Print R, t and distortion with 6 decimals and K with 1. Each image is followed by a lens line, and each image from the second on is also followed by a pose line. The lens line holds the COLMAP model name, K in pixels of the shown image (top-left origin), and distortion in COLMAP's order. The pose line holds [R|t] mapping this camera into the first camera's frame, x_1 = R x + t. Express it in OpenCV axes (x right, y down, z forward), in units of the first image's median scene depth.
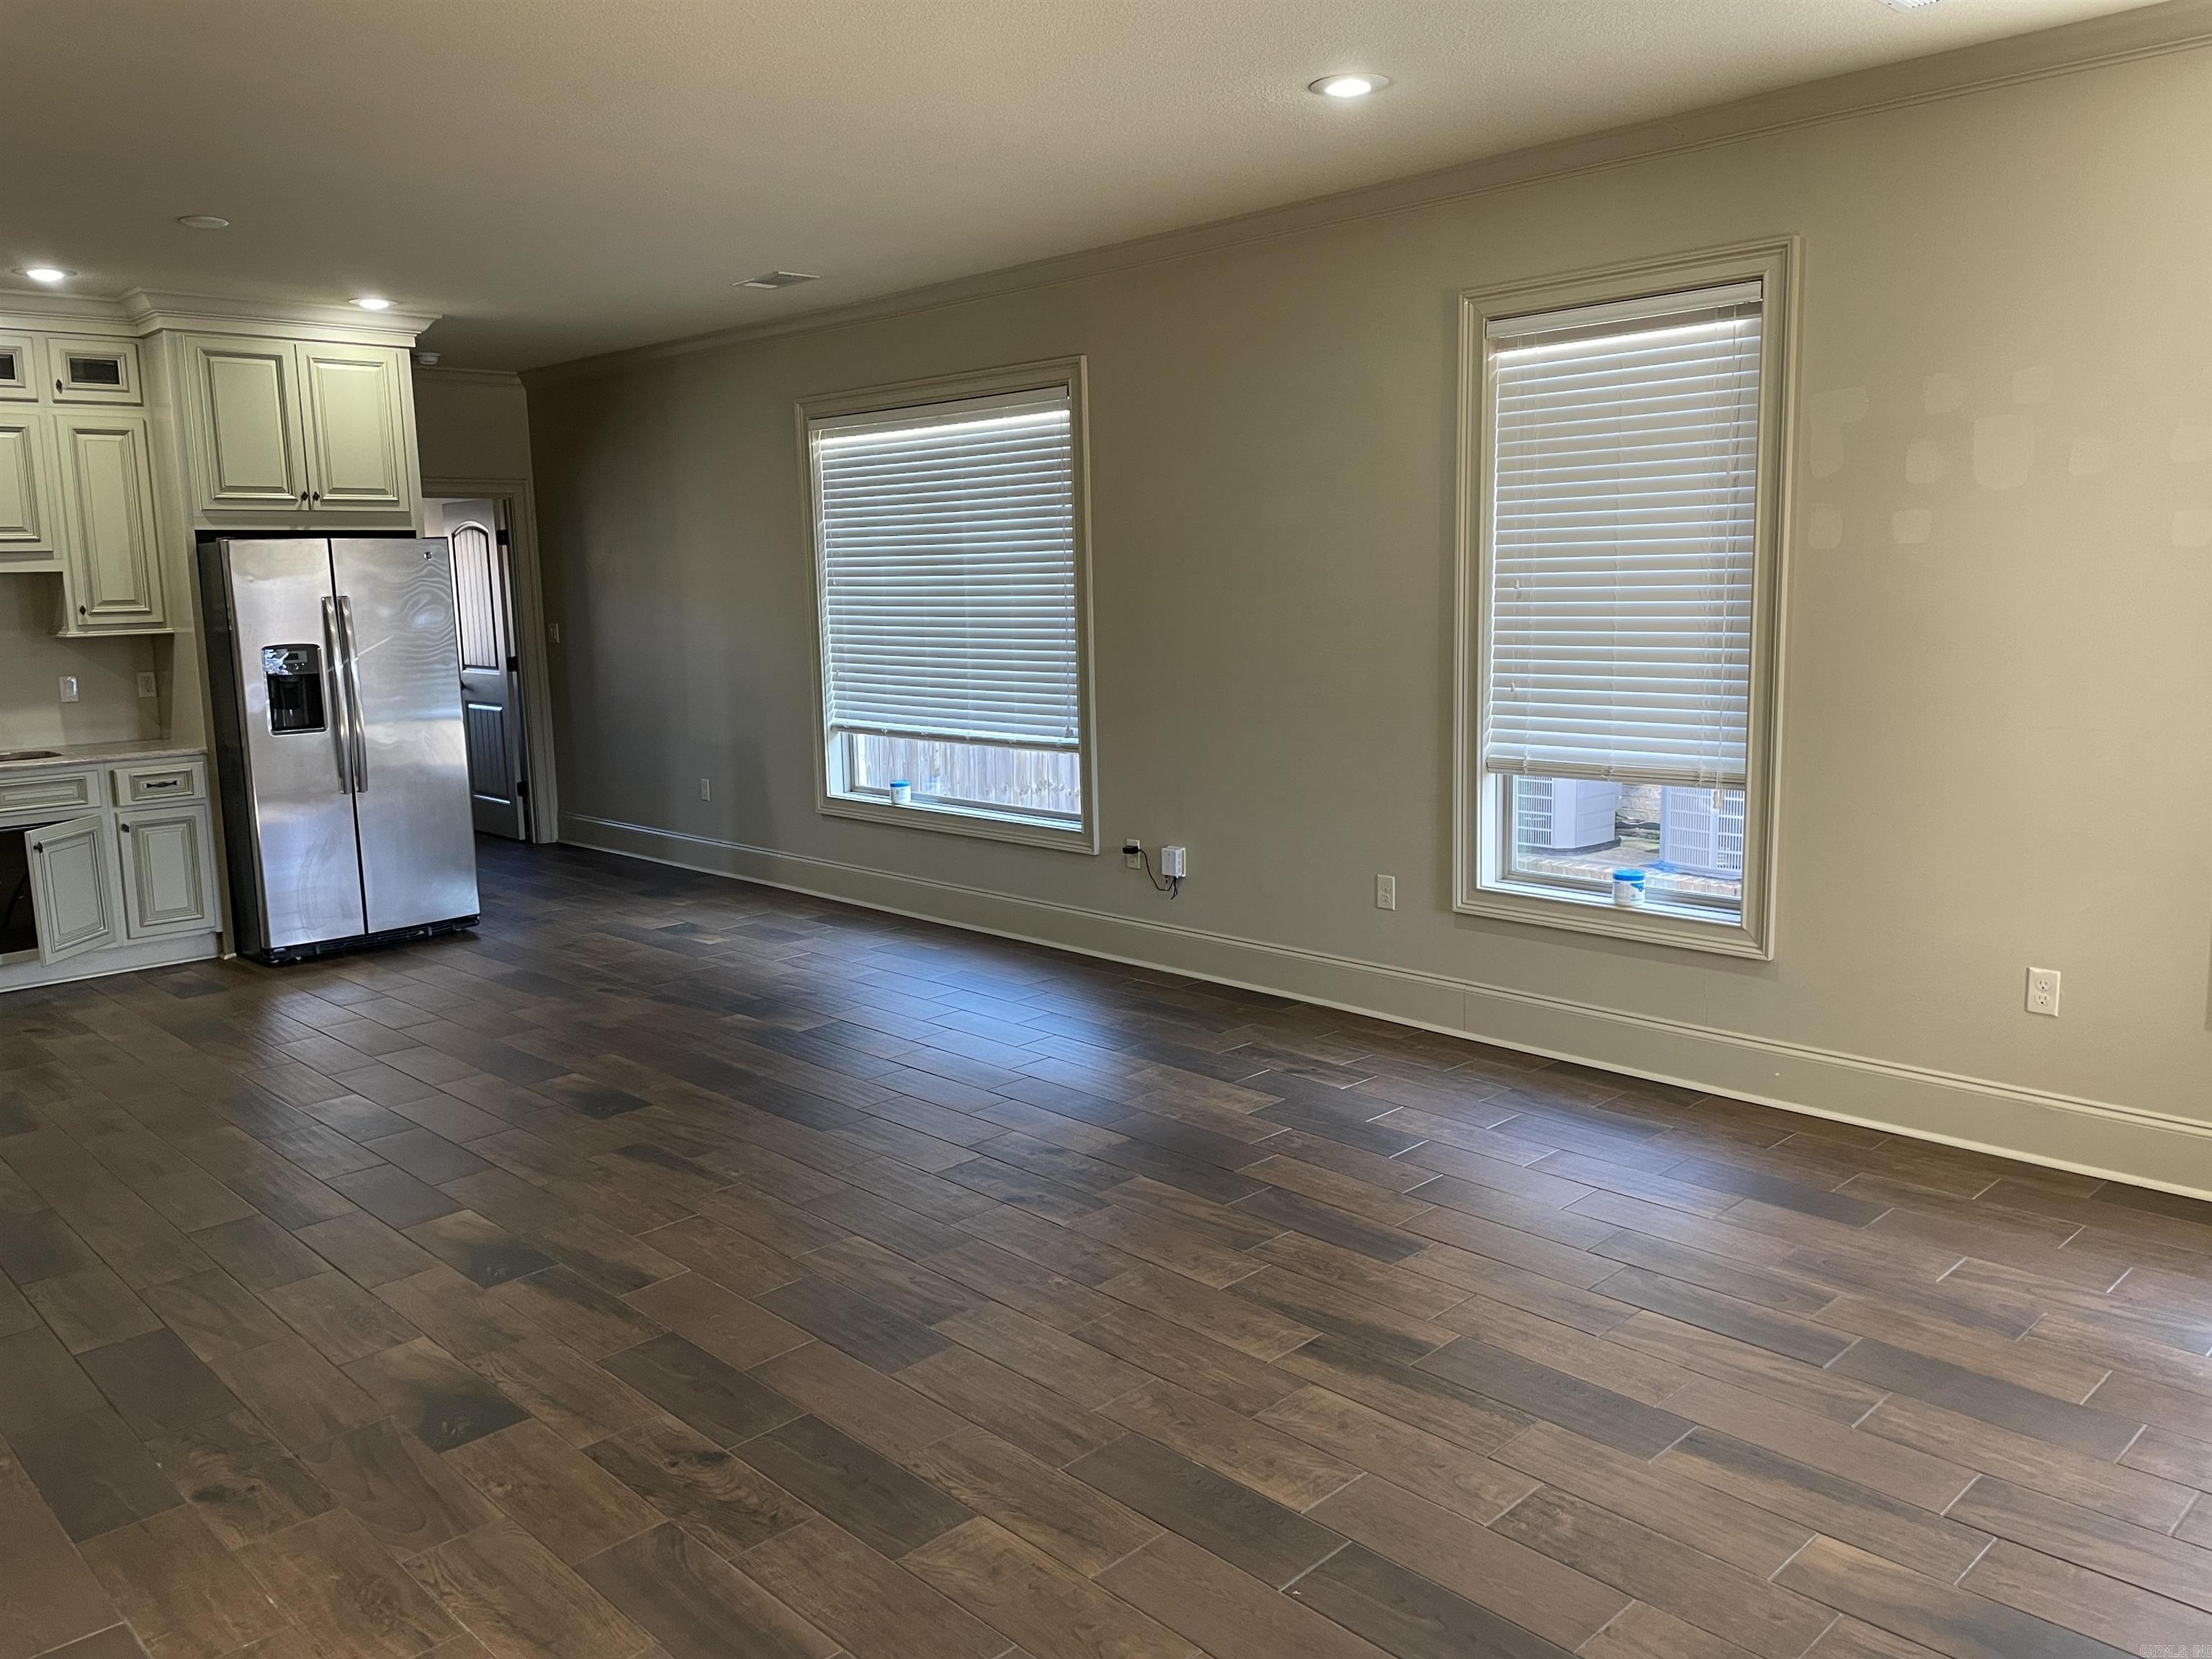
lens RADIAL K [[1674.1, 0, 1100.1], [0, 1674.1, 792.6], [0, 0, 1]] dist [0.097550, -0.118339]
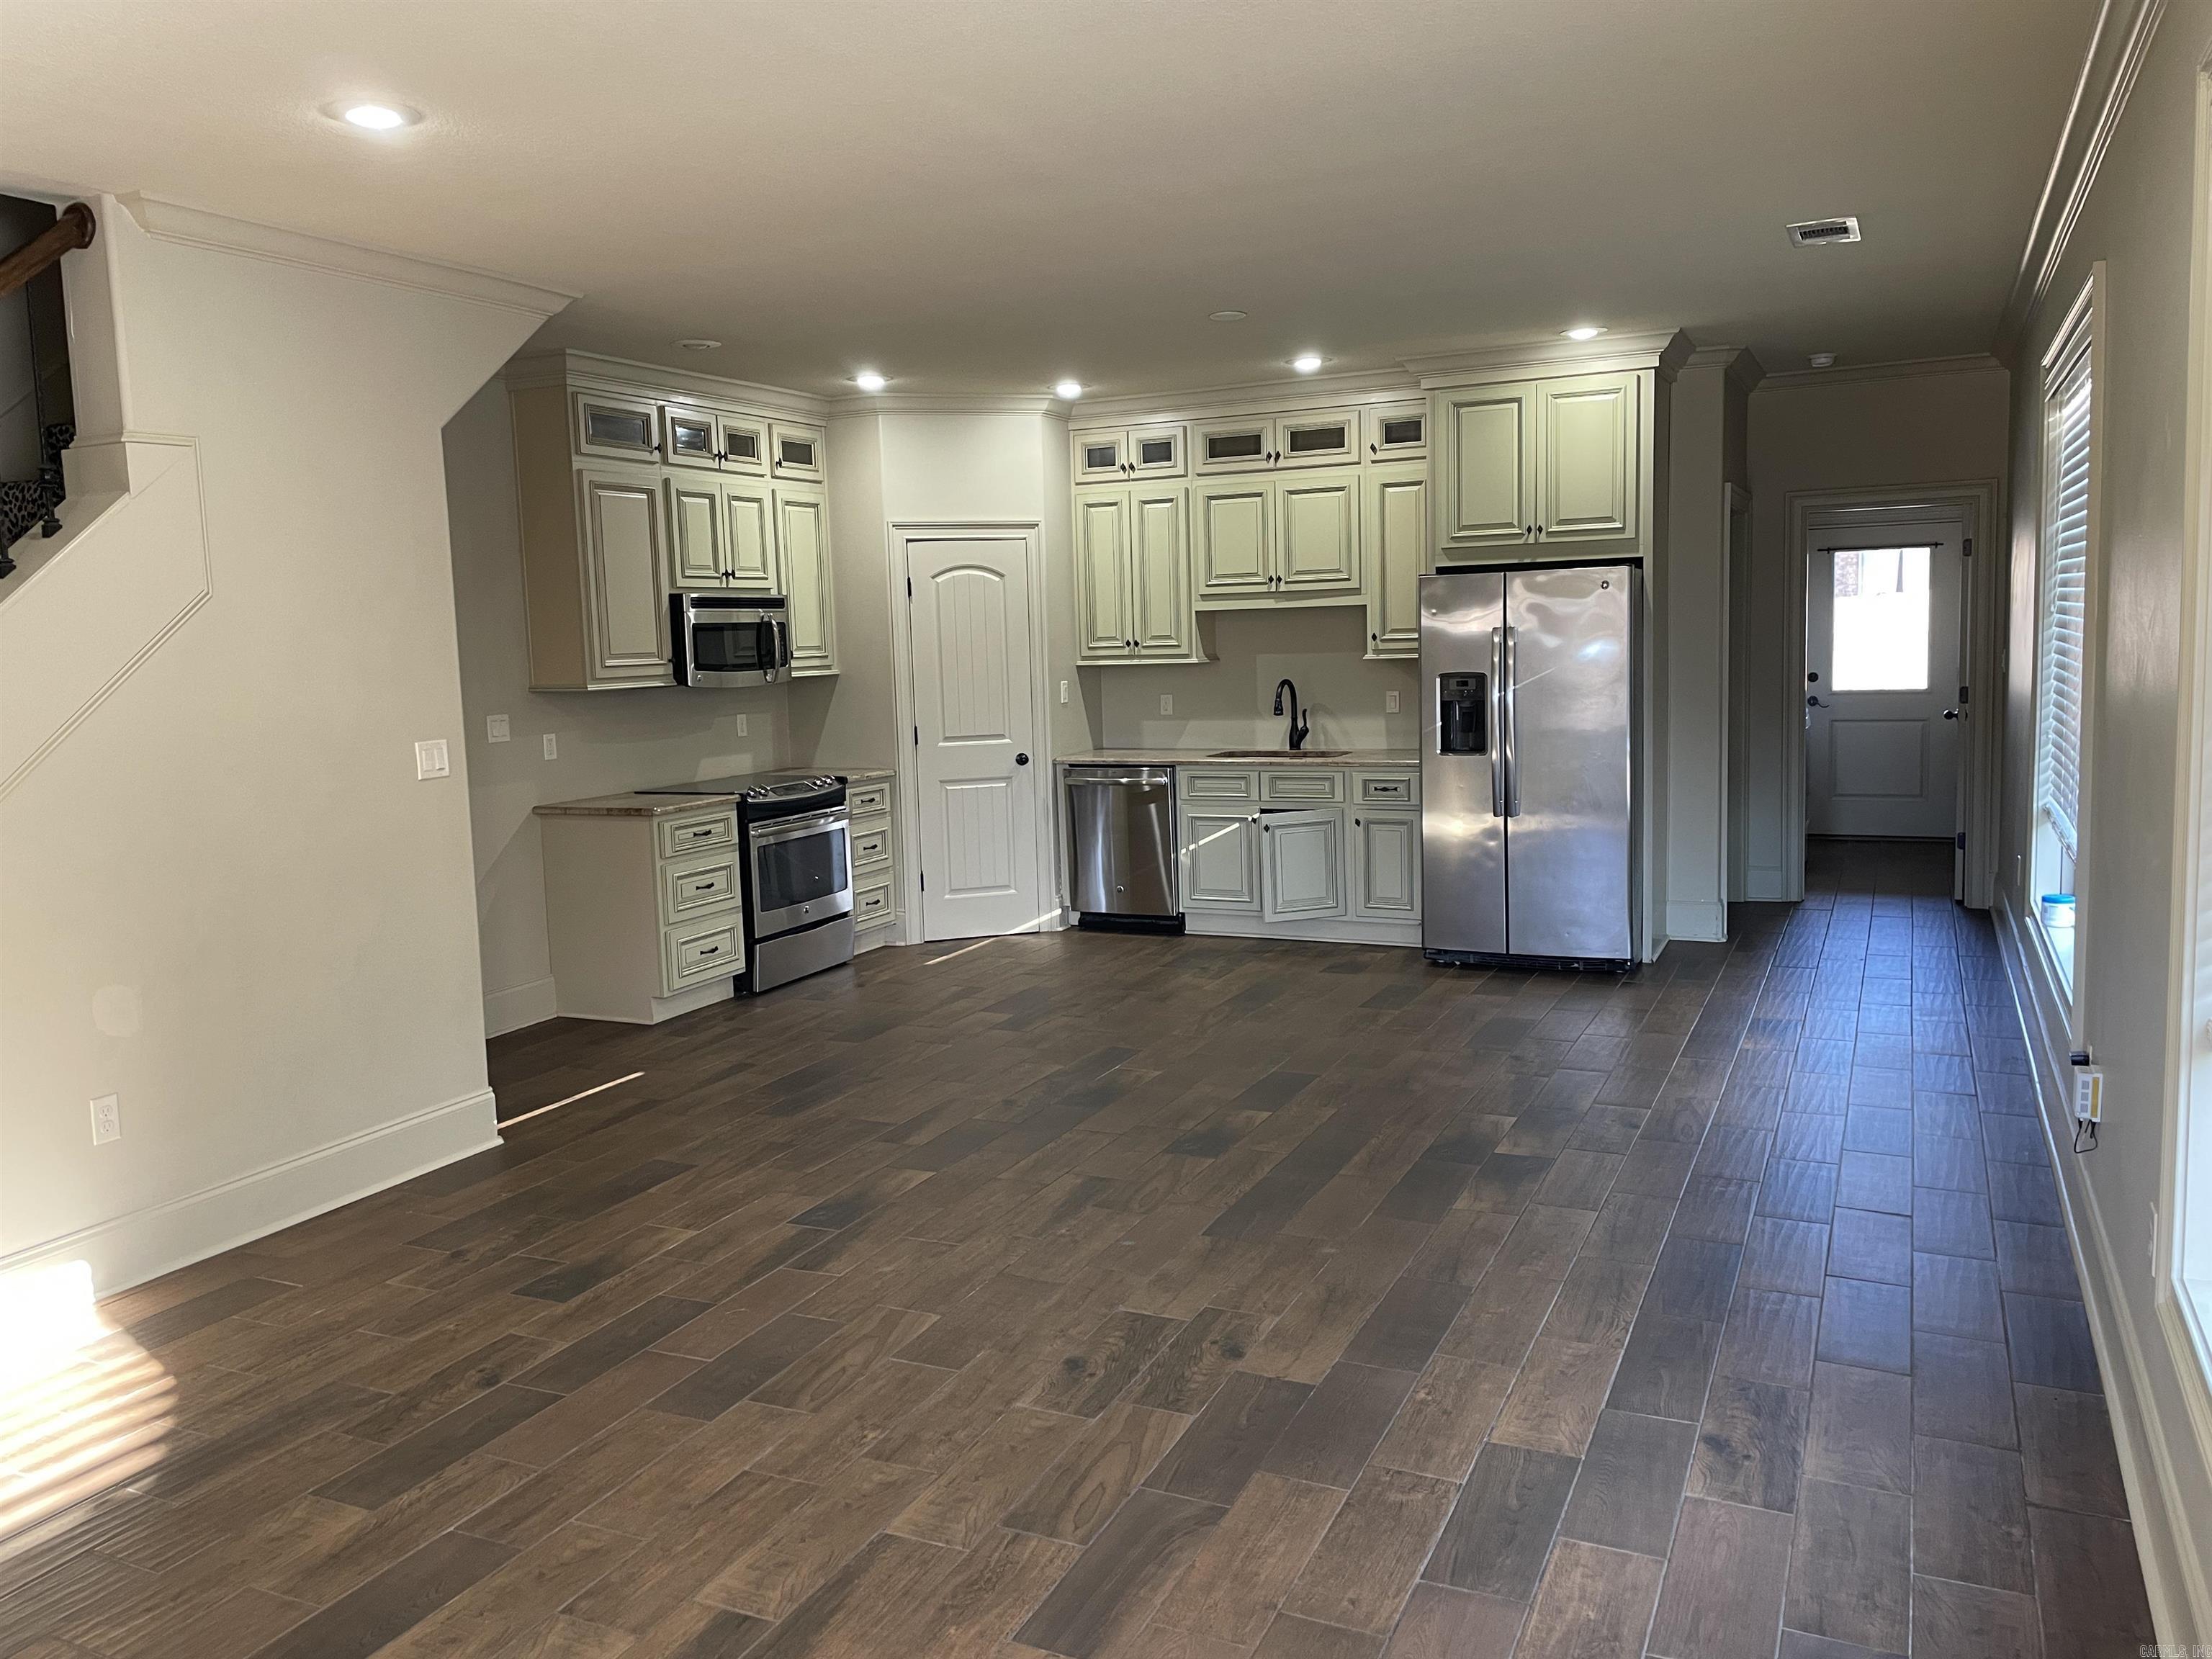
lens RADIAL K [[1674.1, 0, 1100.1], [0, 1674.1, 792.6], [0, 0, 1]] dist [0.097550, -0.118339]
pose [[0.348566, 0.107232, -0.931130, 0.445326], [-0.100627, 0.991973, 0.076569, -0.070762], [0.931867, 0.067007, 0.356559, 0.418682]]
